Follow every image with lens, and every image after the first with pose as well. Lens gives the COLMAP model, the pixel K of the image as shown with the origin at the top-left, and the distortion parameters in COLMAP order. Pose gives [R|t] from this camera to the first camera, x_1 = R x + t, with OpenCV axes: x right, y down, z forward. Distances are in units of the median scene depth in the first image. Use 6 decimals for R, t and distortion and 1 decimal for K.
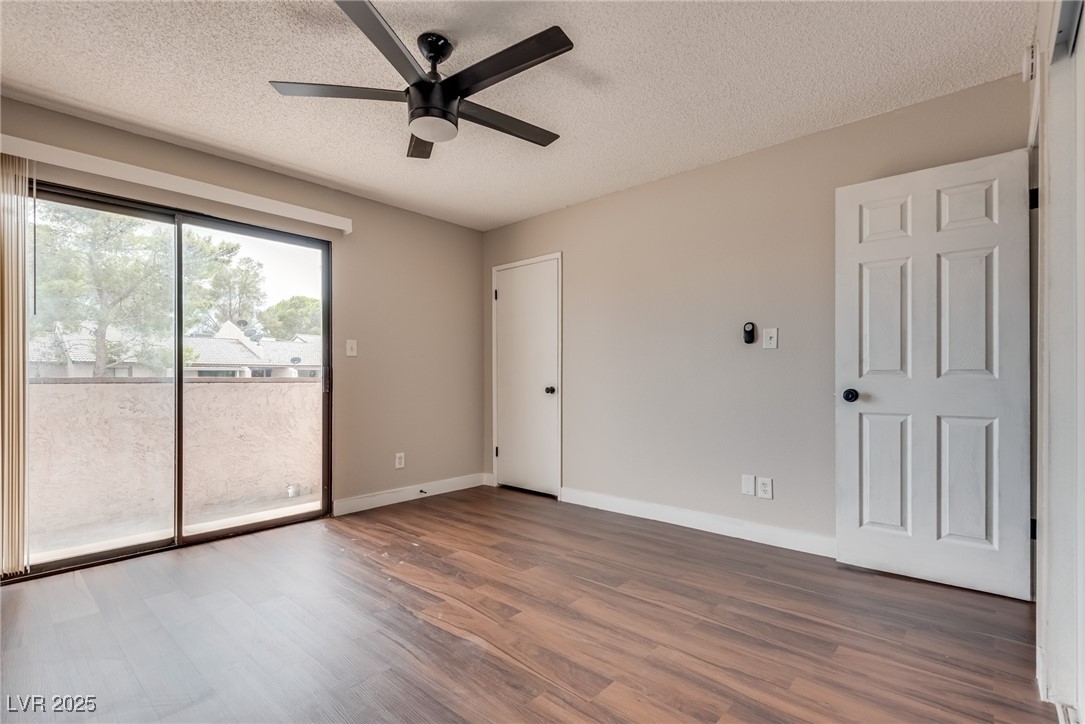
lens RADIAL K [[503.7, 0, 540.8], [0, 503.7, 377.4], [0, 0, 1]] dist [0.037000, -0.023679]
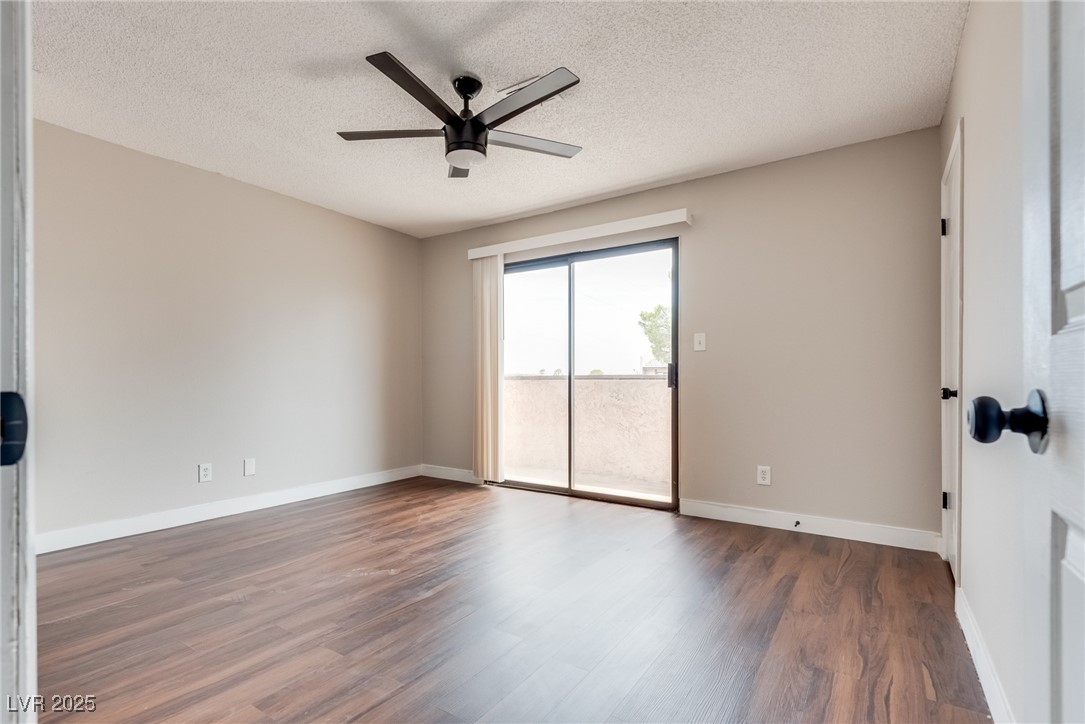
lens RADIAL K [[520.5, 0, 497.3], [0, 520.5, 379.2], [0, 0, 1]] dist [0.028798, -0.026136]
pose [[0.108939, 0.000692, -0.994048, 0.706124], [0.002936, 0.999995, 0.001018, 0.011427], [0.994044, -0.003029, 0.108936, 0.669678]]
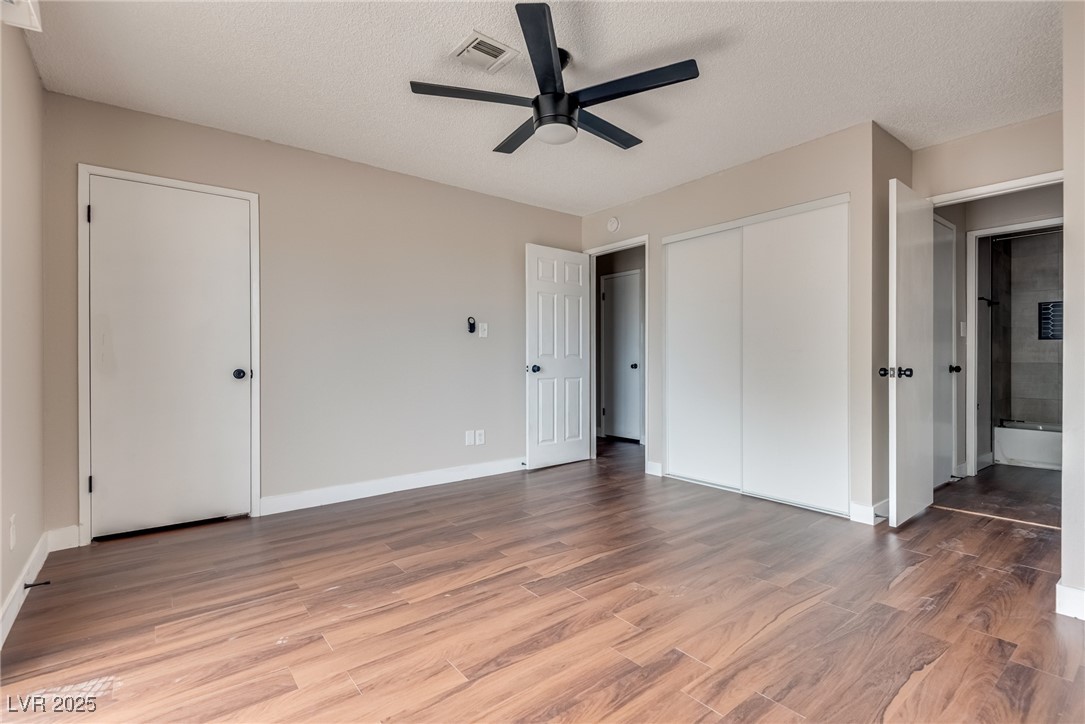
lens RADIAL K [[518.7, 0, 563.4], [0, 518.7, 360.8], [0, 0, 1]] dist [0.040057, -0.025540]
pose [[0.141737, 0.000861, 0.989904, -0.958512], [-0.000456, 1.000000, -0.000805, 0.008708], [-0.989904, -0.000338, 0.141737, 0.584393]]
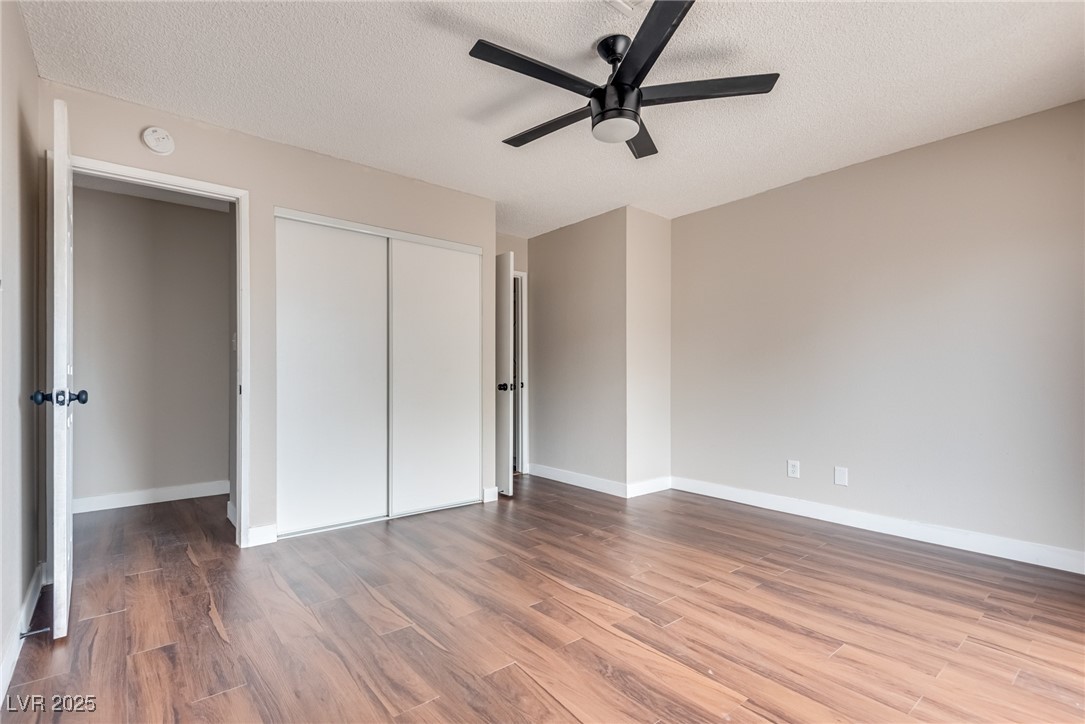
lens RADIAL K [[503.7, 0, 540.8], [0, 503.7, 377.4], [0, 0, 1]] dist [0.037000, -0.023679]
pose [[-0.990812, 0.001697, 0.135237, -0.142541], [0.001532, 0.999998, -0.001327, 0.005946], [-0.135239, -0.001108, -0.990812, 1.445091]]
